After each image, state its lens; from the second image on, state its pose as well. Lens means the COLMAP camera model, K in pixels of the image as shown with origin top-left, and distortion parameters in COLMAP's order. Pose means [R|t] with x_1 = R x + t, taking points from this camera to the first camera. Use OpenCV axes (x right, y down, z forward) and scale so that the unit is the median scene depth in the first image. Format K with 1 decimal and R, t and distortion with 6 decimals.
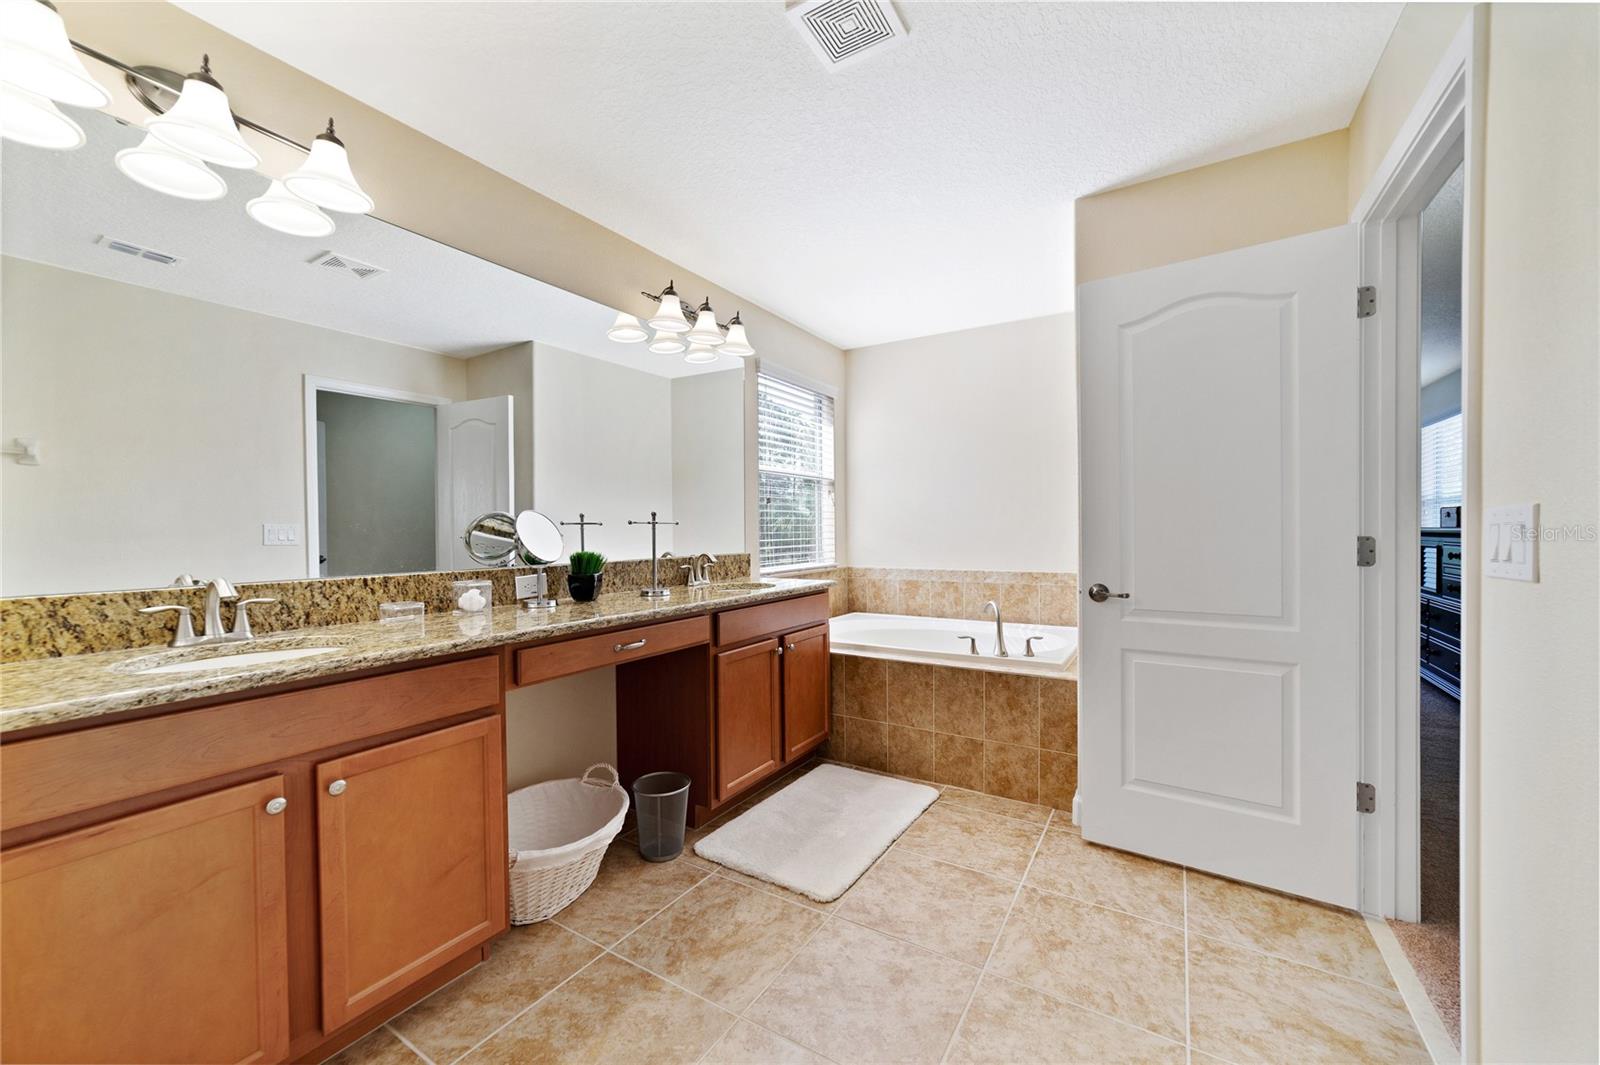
lens RADIAL K [[622.8, 0, 798.9], [0, 622.8, 540.7], [0, 0, 1]] dist [-0.015984, 0.007324]
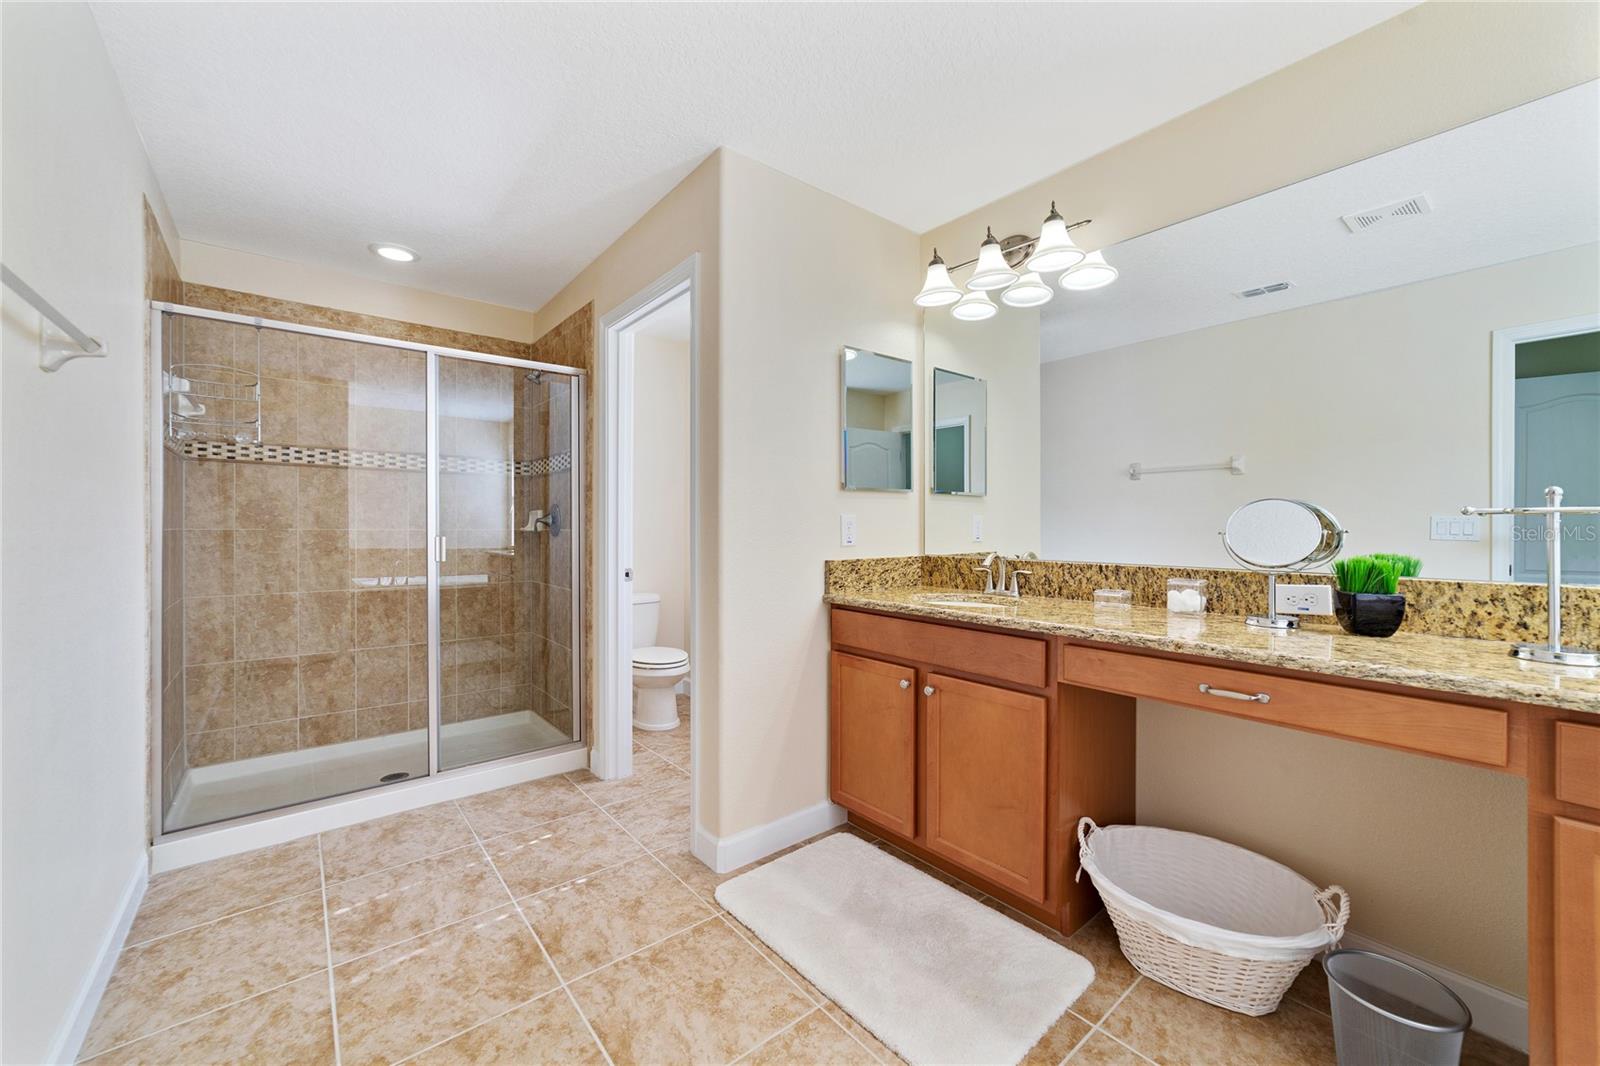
lens RADIAL K [[622.8, 0, 798.9], [0, 622.8, 541.2], [0, 0, 1]] dist [-0.015984, 0.007324]
pose [[-0.336940, 0.029647, -0.941059, 0.612114], [-0.015776, 0.999186, 0.037127, -0.018437], [0.941394, 0.027356, -0.336198, 0.918072]]
